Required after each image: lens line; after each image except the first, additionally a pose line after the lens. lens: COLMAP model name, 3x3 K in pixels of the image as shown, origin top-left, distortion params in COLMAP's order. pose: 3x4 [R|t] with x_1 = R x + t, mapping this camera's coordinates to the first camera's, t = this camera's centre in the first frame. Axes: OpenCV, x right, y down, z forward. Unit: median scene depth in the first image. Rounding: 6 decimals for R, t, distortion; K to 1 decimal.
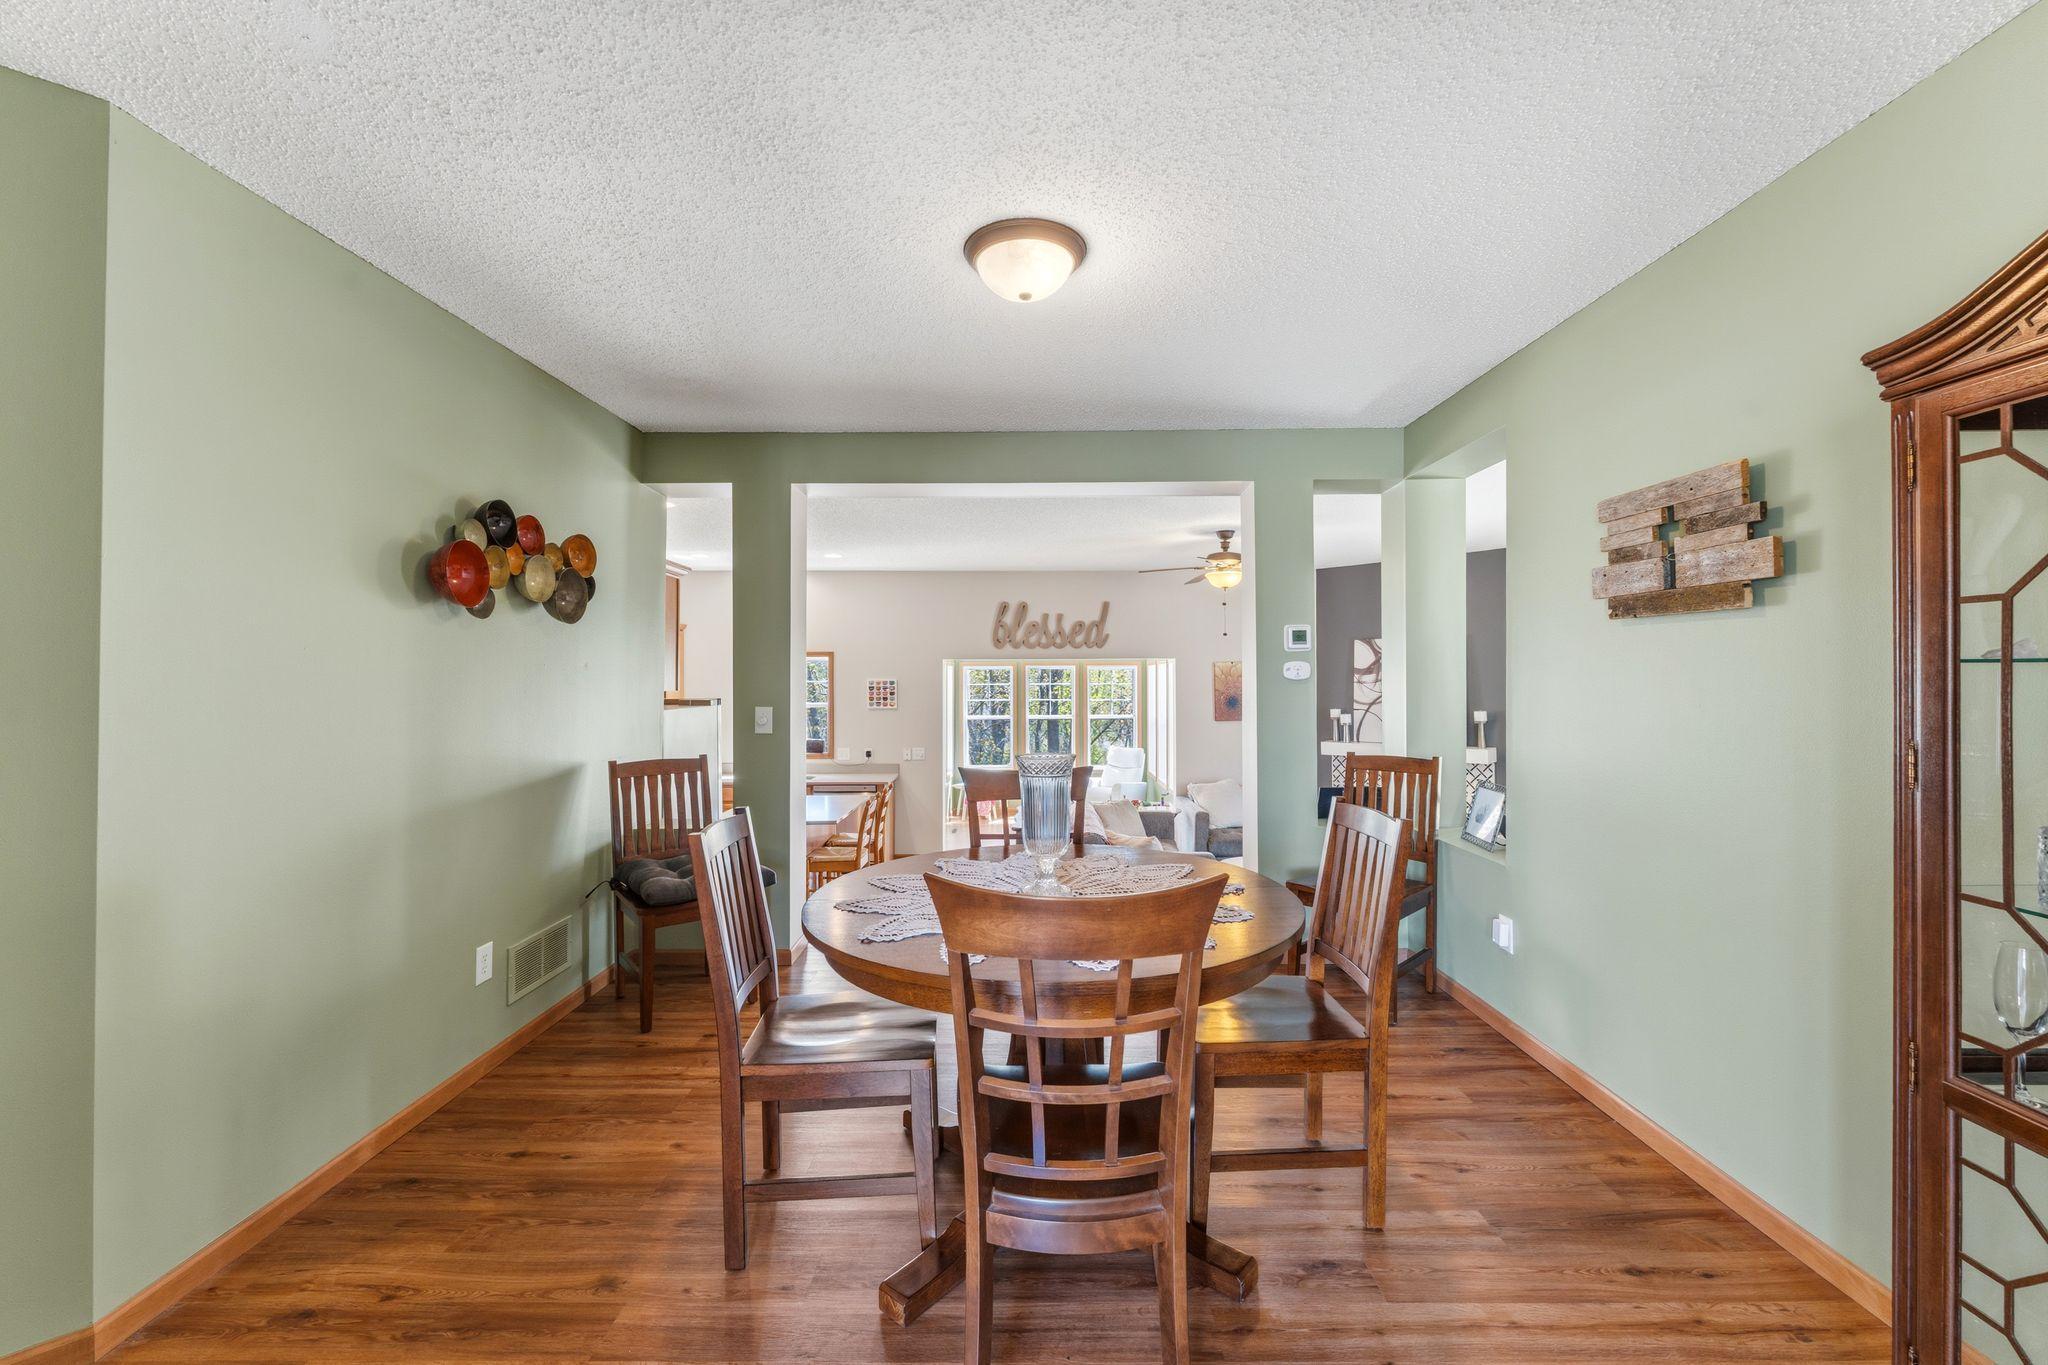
lens RADIAL K [[819.7, 0, 1027.5], [0, 819.7, 682.2], [0, 0, 1]] dist [-0.001391, -0.000041]
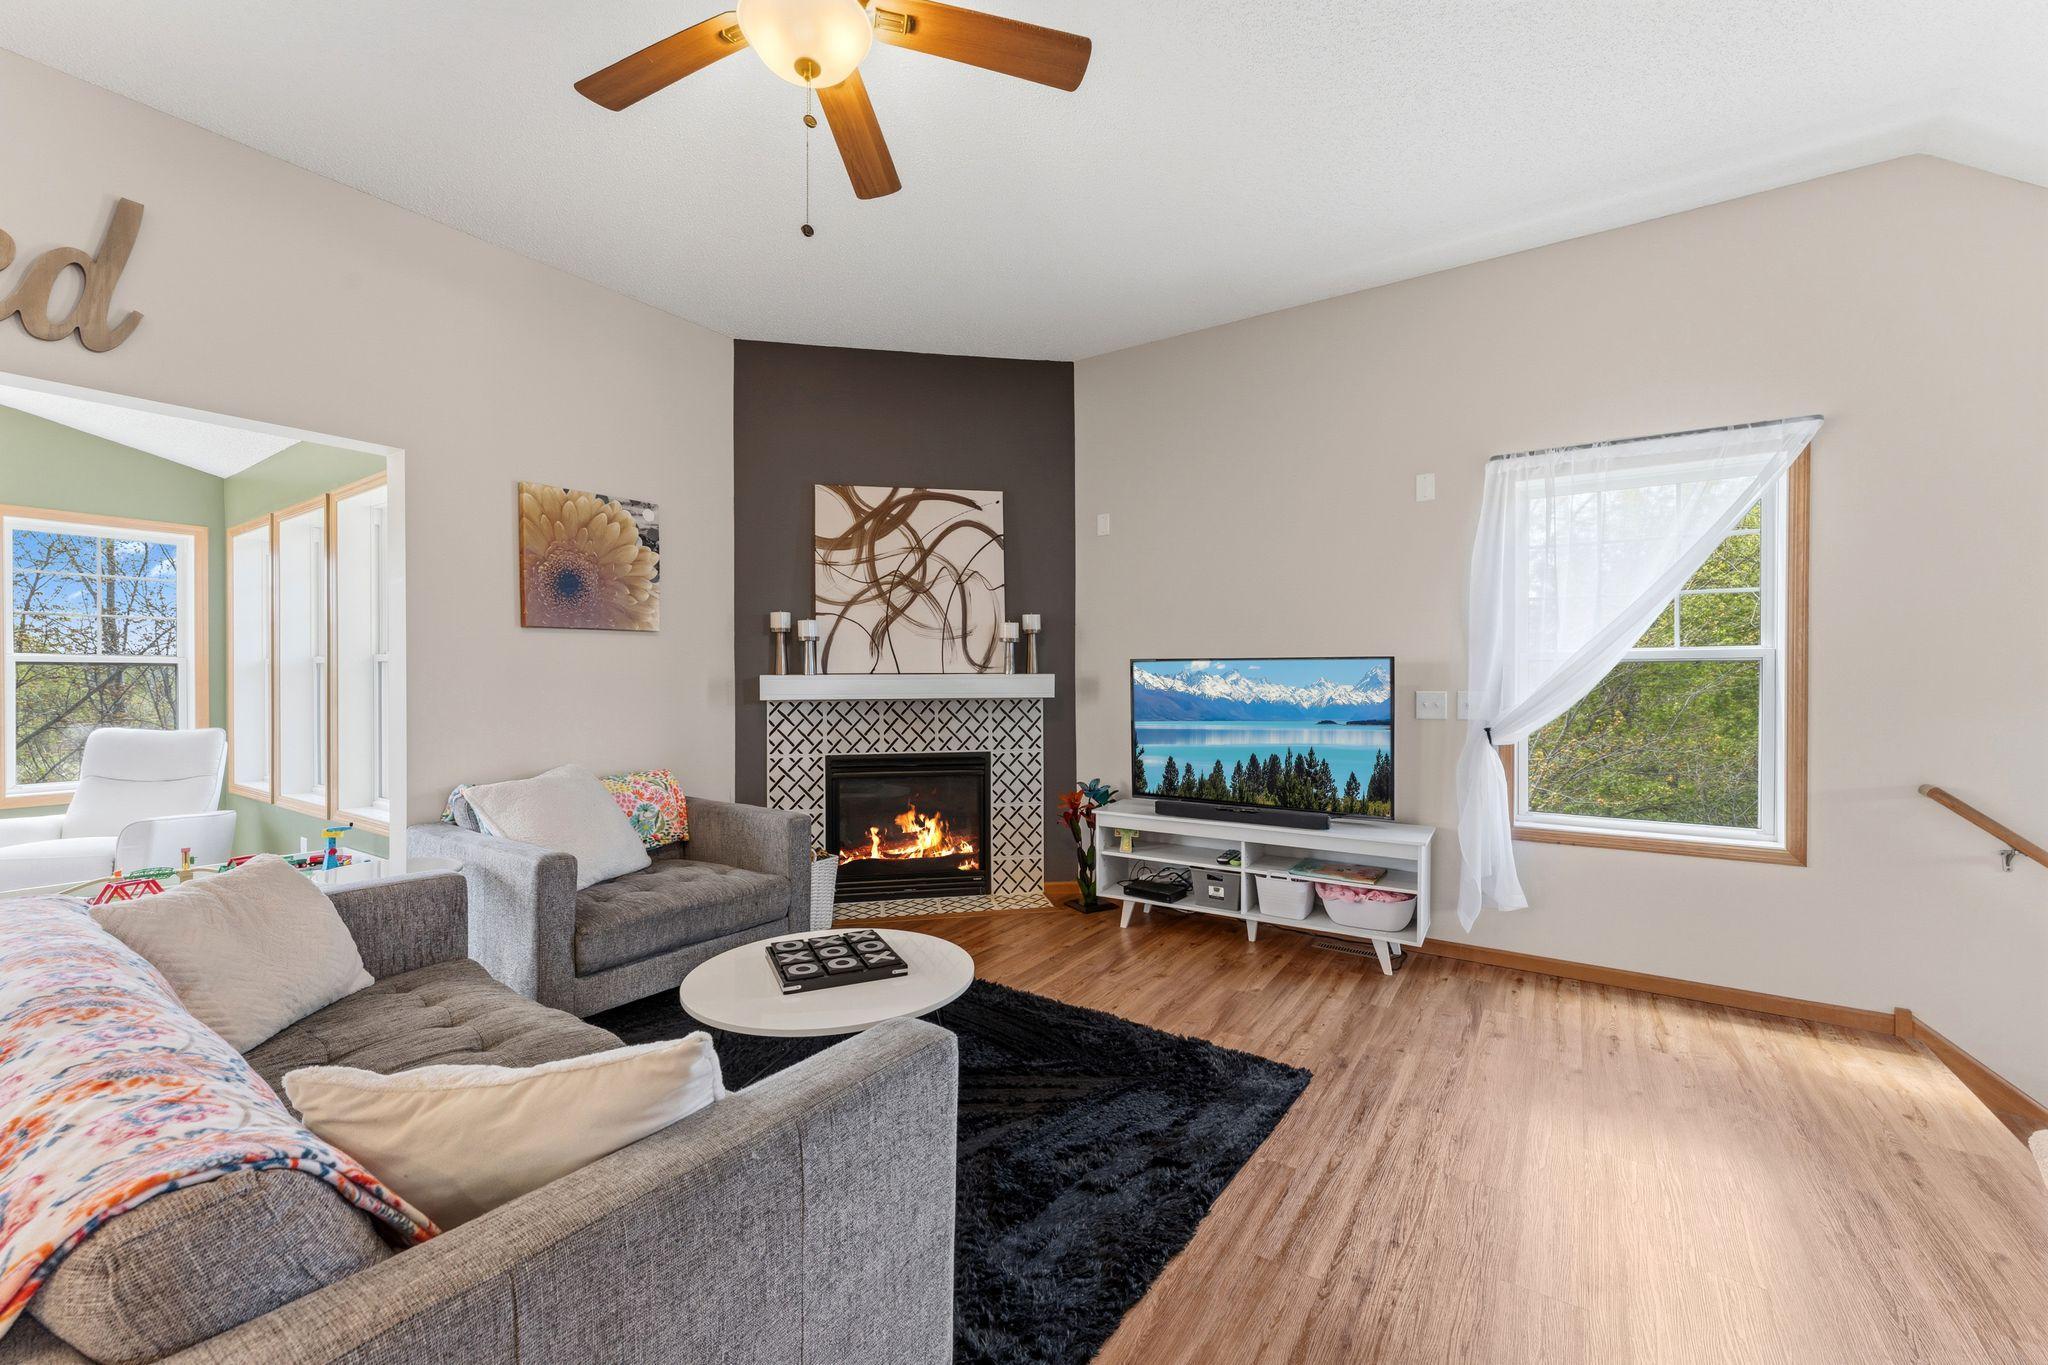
lens RADIAL K [[819.7, 0, 1018.8], [0, 819.7, 682.0], [0, 0, 1]] dist [-0.001391, -0.000041]
pose [[0.547715, 0.006649, 0.836639, 0.027739], [-0.001993, 0.999976, -0.006642, 0.080388], [-0.836663, 0.001971, 0.547715, 0.600506]]
